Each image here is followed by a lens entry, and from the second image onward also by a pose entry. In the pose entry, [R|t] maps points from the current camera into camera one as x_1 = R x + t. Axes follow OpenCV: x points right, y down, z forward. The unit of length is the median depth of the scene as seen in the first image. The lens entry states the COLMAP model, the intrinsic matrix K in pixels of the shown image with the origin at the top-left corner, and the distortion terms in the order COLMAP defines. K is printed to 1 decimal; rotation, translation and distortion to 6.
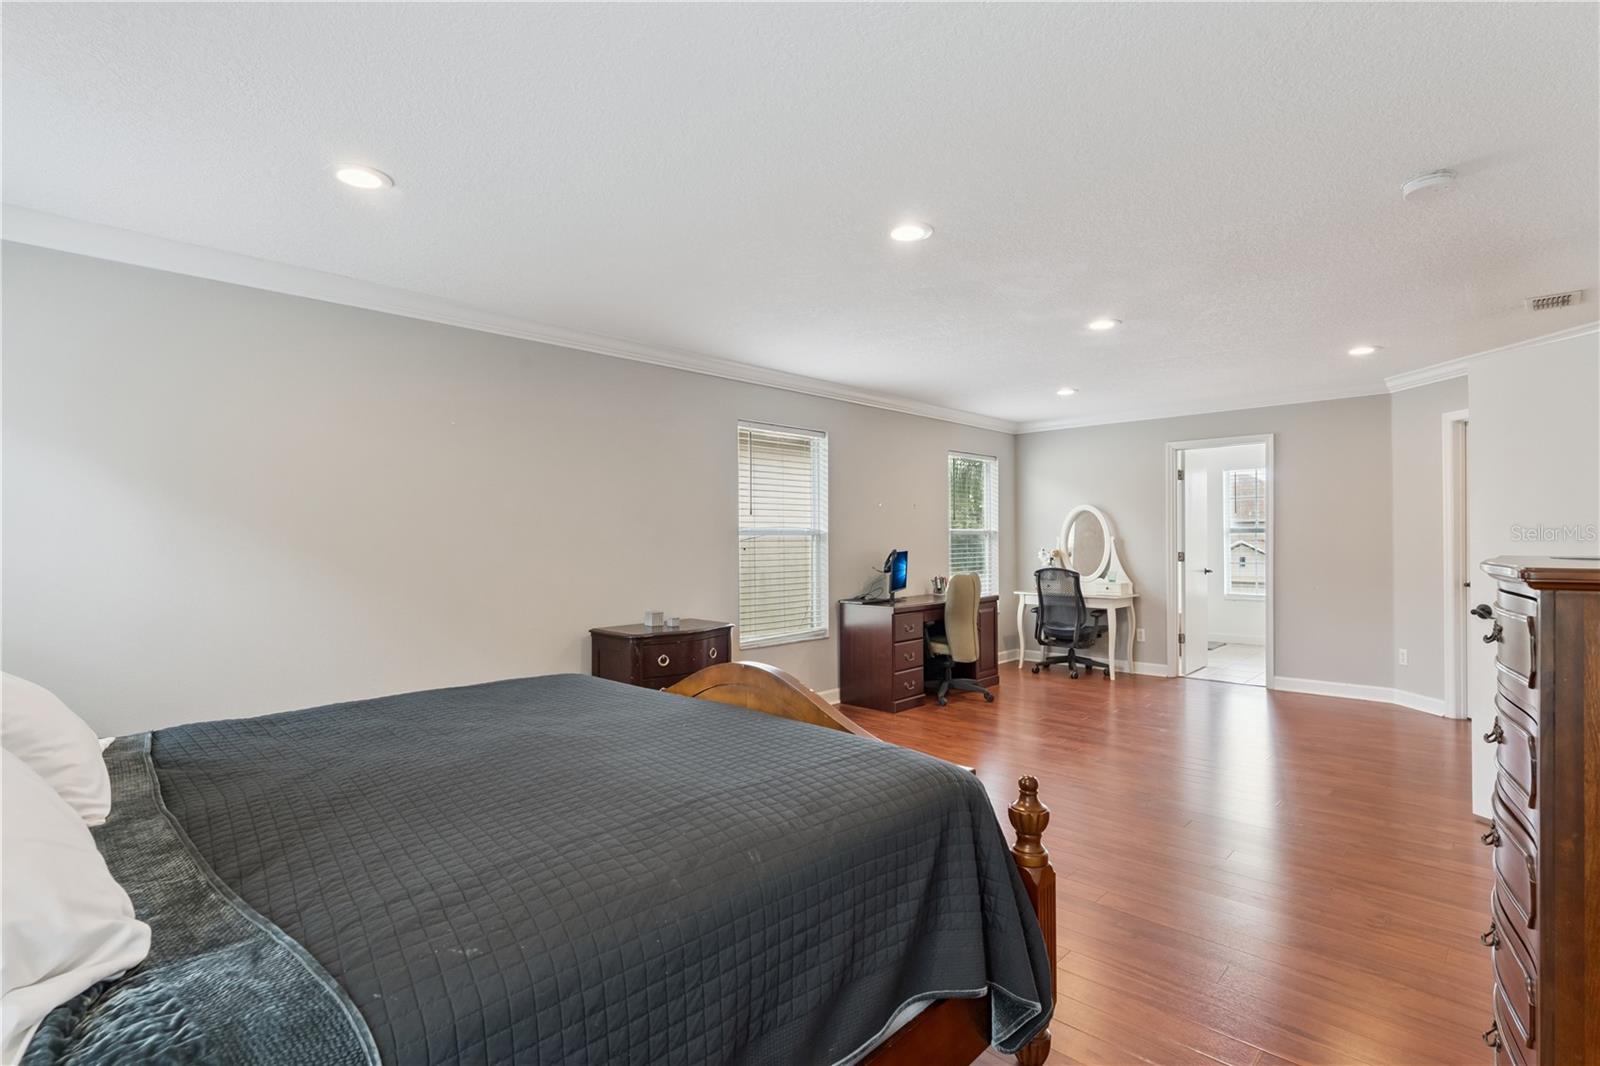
lens RADIAL K [[762.6, 0, 804.4], [0, 762.6, 530.1], [0, 0, 1]] dist [0.001221, 0.000193]
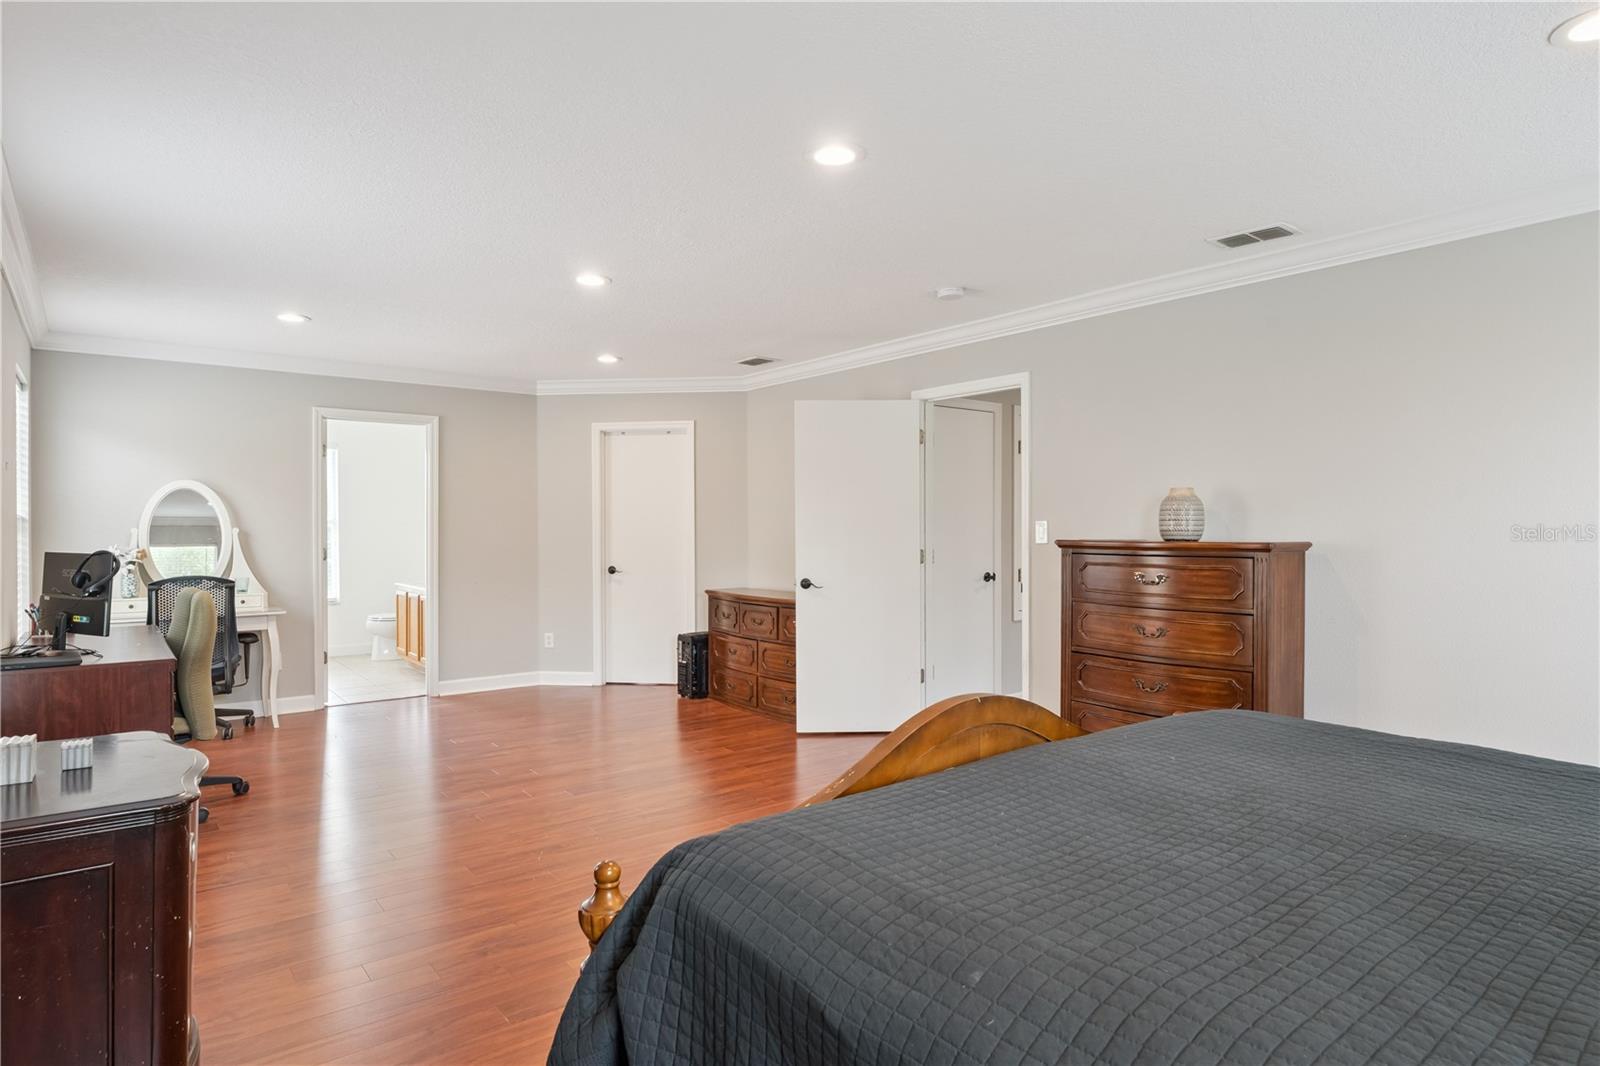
lens RADIAL K [[887.4, 0, 807.9], [0, 887.4, 534.2], [0, 0, 1]] dist [0.003705, 0.000551]
pose [[0.133564, -0.001147, 0.991039, -0.407421], [-0.012133, 0.999922, 0.002792, 0.006792], [-0.990966, -0.012397, 0.133540, 0.448262]]
